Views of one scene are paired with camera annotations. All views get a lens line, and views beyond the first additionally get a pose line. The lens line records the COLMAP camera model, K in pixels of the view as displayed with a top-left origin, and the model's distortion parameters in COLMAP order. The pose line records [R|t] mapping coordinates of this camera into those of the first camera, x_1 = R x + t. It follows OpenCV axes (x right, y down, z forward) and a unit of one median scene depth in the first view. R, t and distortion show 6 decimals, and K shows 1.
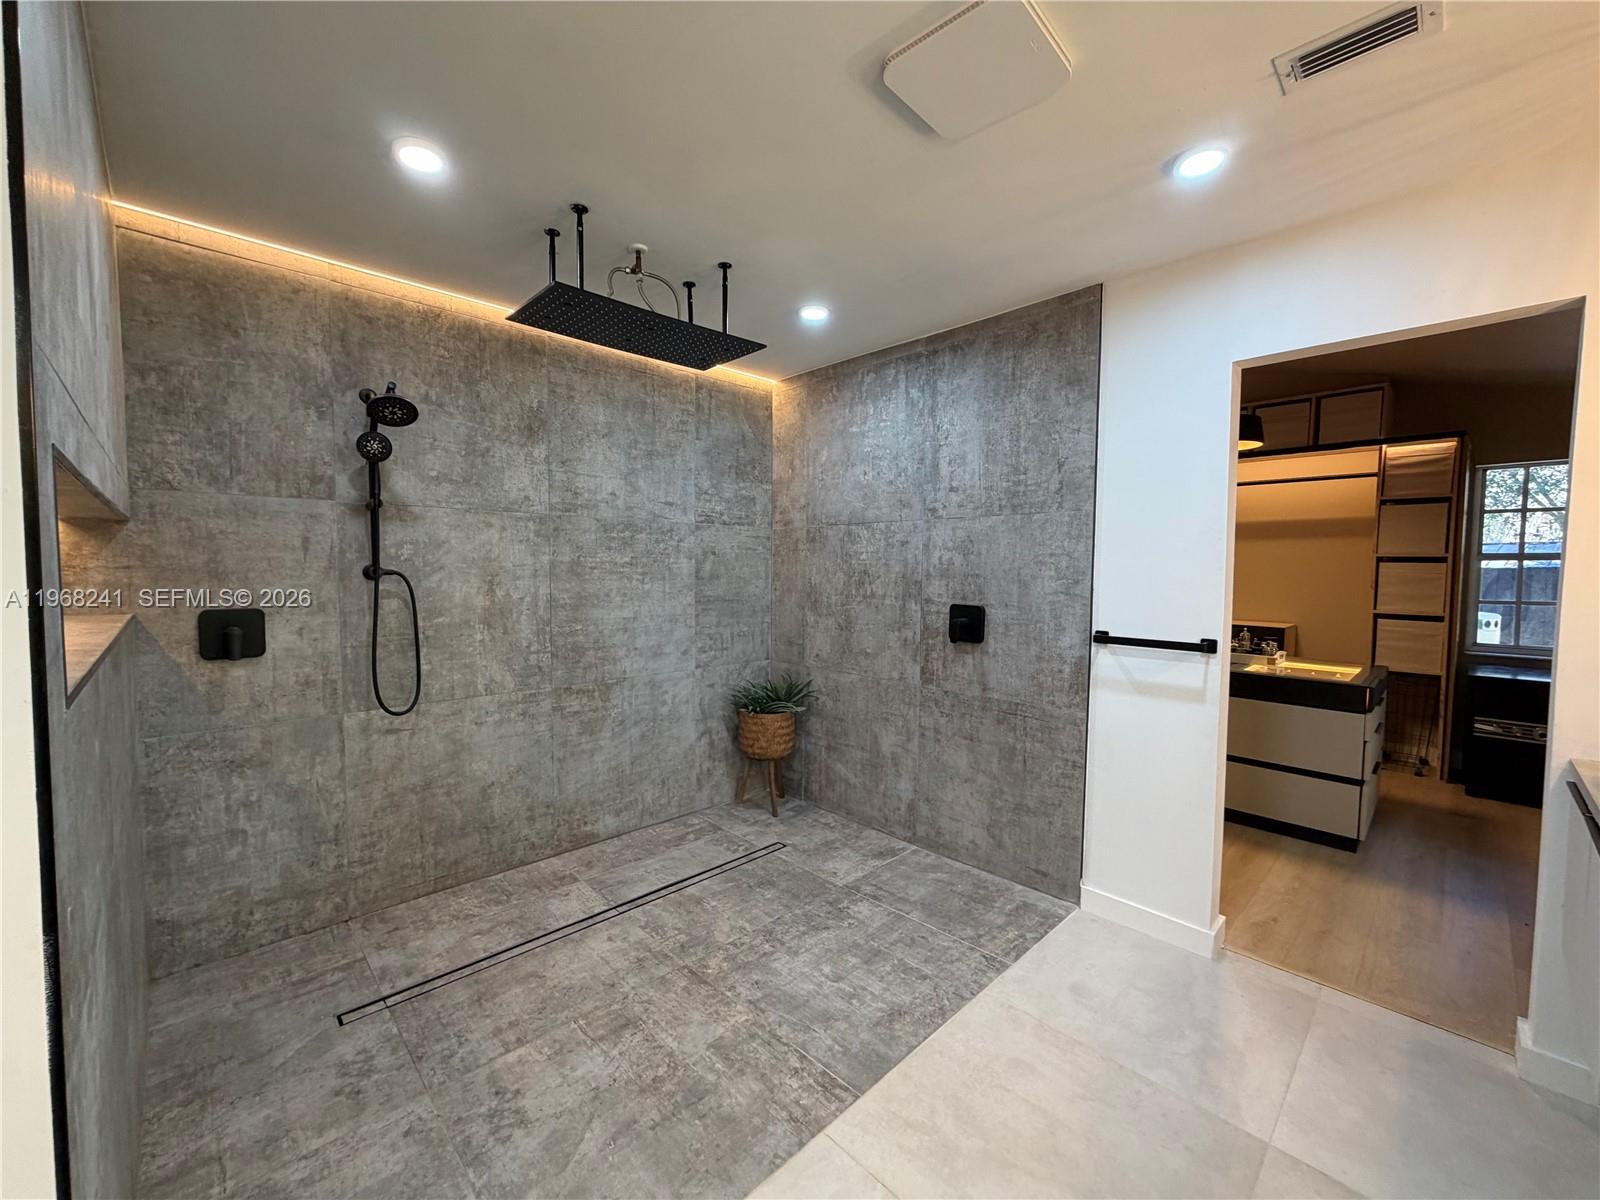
lens RADIAL K [[635.6, 0, 797.8], [0, 635.6, 601.7], [0, 0, 1]] dist [-0.000006, -0.000097]
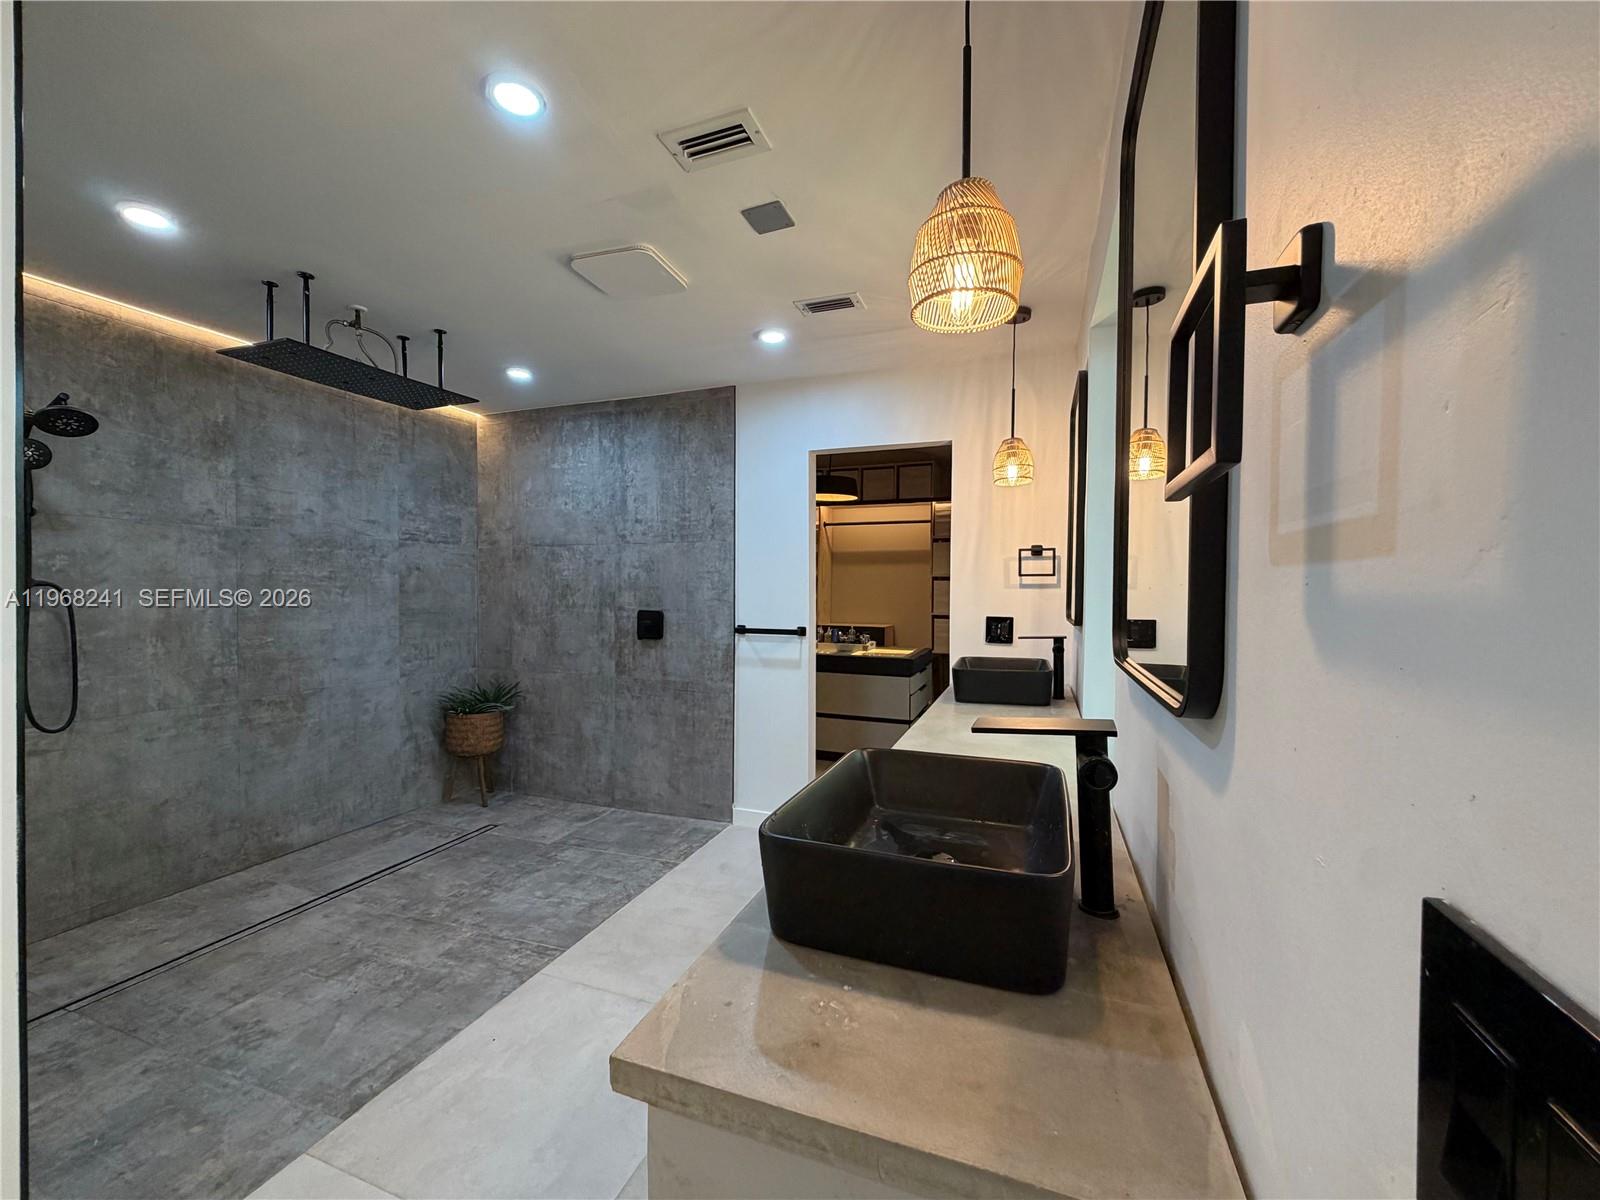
lens RADIAL K [[635.6, 0, 793.6], [0, 635.6, 603.6], [0, 0, 1]] dist [-0.000006, -0.000097]
pose [[0.904264, -0.011622, 0.426815, -0.023784], [0.024681, 0.999381, -0.025078, 0.032964], [-0.426259, 0.033212, 0.903991, -0.314633]]
